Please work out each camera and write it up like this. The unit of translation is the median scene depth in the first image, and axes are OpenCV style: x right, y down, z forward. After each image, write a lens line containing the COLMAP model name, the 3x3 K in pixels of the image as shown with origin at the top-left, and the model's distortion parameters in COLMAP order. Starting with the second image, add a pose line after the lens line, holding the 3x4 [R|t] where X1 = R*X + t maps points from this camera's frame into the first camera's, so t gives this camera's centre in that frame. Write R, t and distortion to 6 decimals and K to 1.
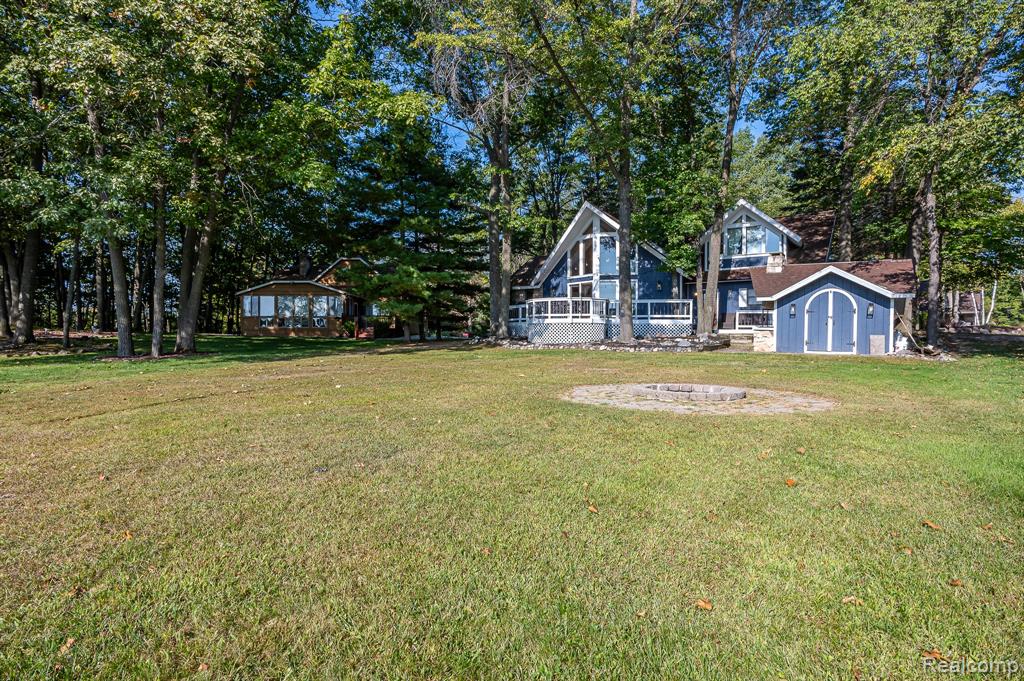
lens RADIAL K [[516.3, 0, 512.0], [0, 516.3, 340.5], [0, 0, 1]] dist [-0.001045, 0.000419]
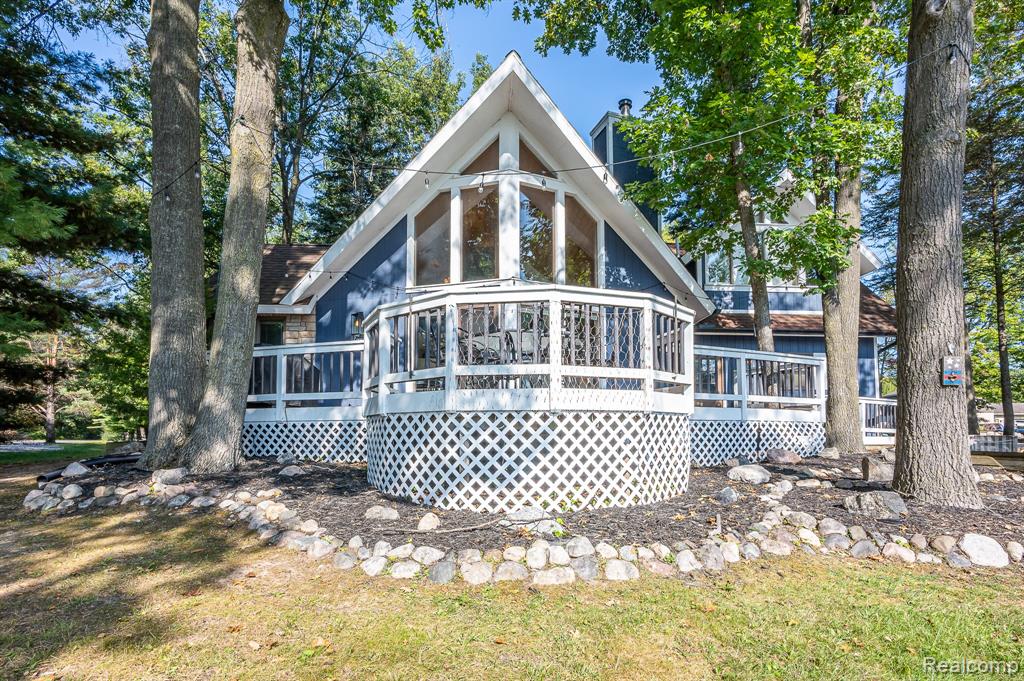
lens RADIAL K [[533.5, 0, 514.3], [0, 533.5, 411.4], [0, 0, 1]] dist [0.000903, 0.000438]
pose [[0.807114, 0.024026, 0.589907, -0.054866], [0.006955, 0.998715, -0.050193, -0.020139], [-0.590355, 0.044614, 0.805910, 0.735338]]
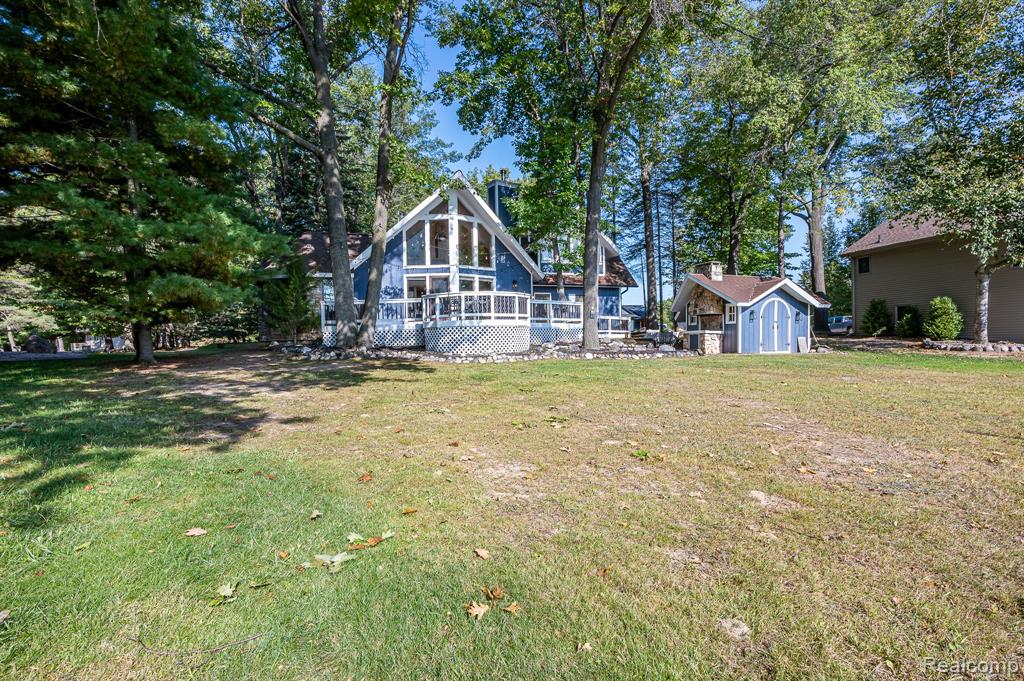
lens RADIAL K [[516.3, 0, 512.0], [0, 516.3, 340.5], [0, 0, 1]] dist [-0.001045, 0.000419]
pose [[0.635688, -0.012349, 0.771847, -0.418435], [0.022912, 0.999733, -0.002875, -0.008557], [-0.771606, 0.019512, 0.635802, 0.445776]]
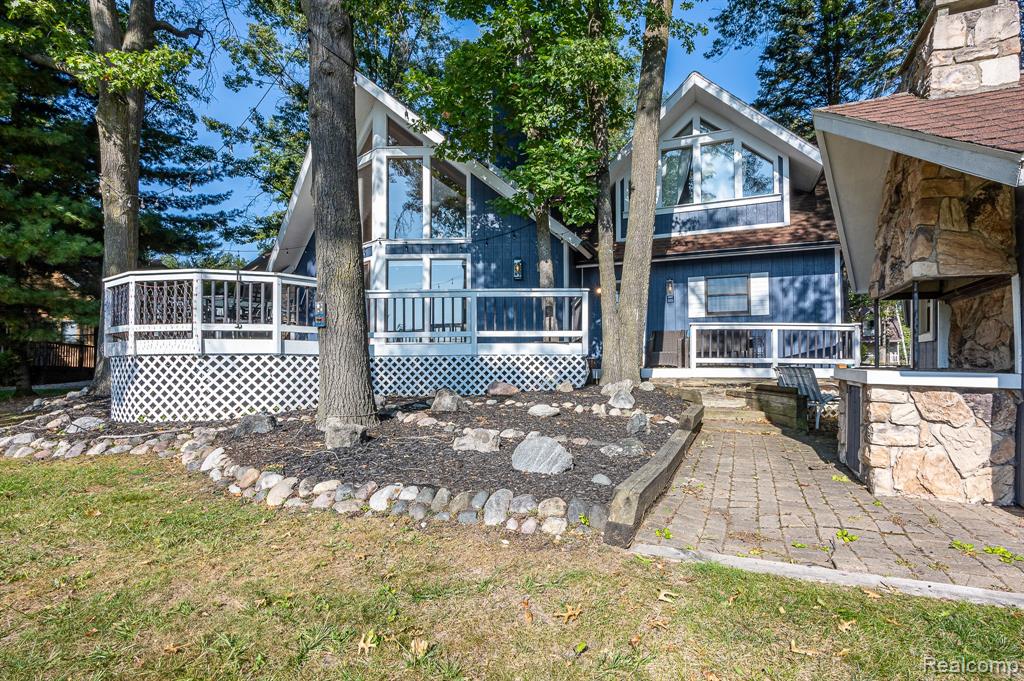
lens RADIAL K [[516.7, 0, 514.5], [0, 516.7, 362.8], [0, 0, 1]] dist [0.001128, 0.000317]
pose [[0.985779, -0.007214, 0.167891, 0.210759], [0.009872, 0.999839, -0.015002, -0.019623], [-0.167755, 0.016446, 0.985691, 0.579963]]
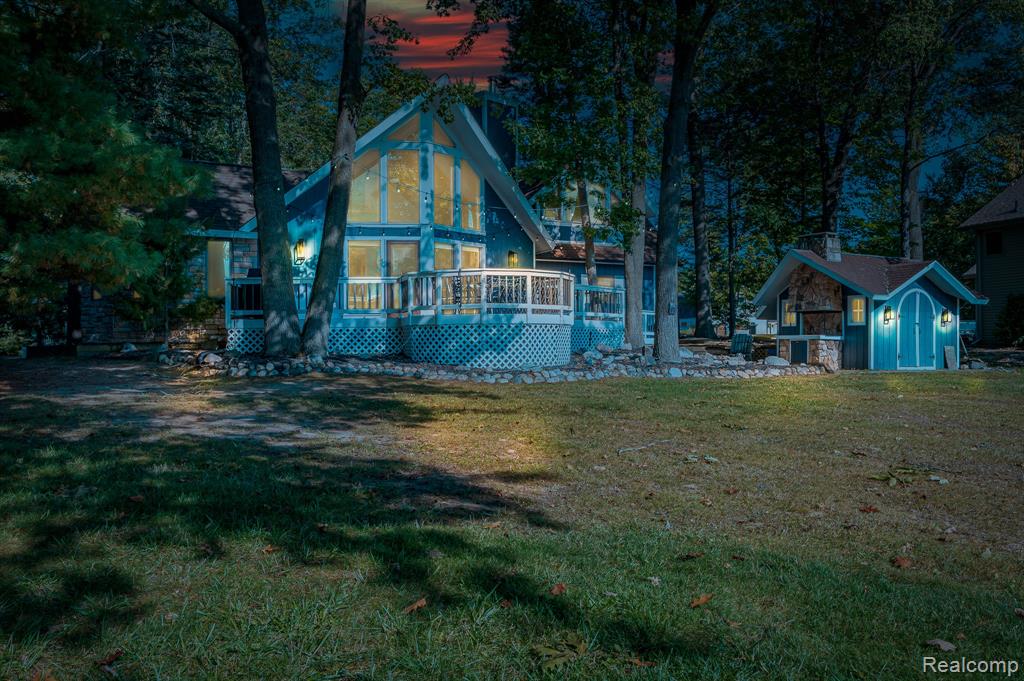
lens RADIAL K [[829.9, 0, 510.1], [0, 829.9, 322.3], [0, 0, 1]] dist [0.005184, -0.005762]
pose [[0.505602, 0.017405, 0.862591, -0.507571], [0.012367, 0.999548, -0.027417, -0.012713], [-0.862678, 0.024529, 0.505158, 0.555753]]
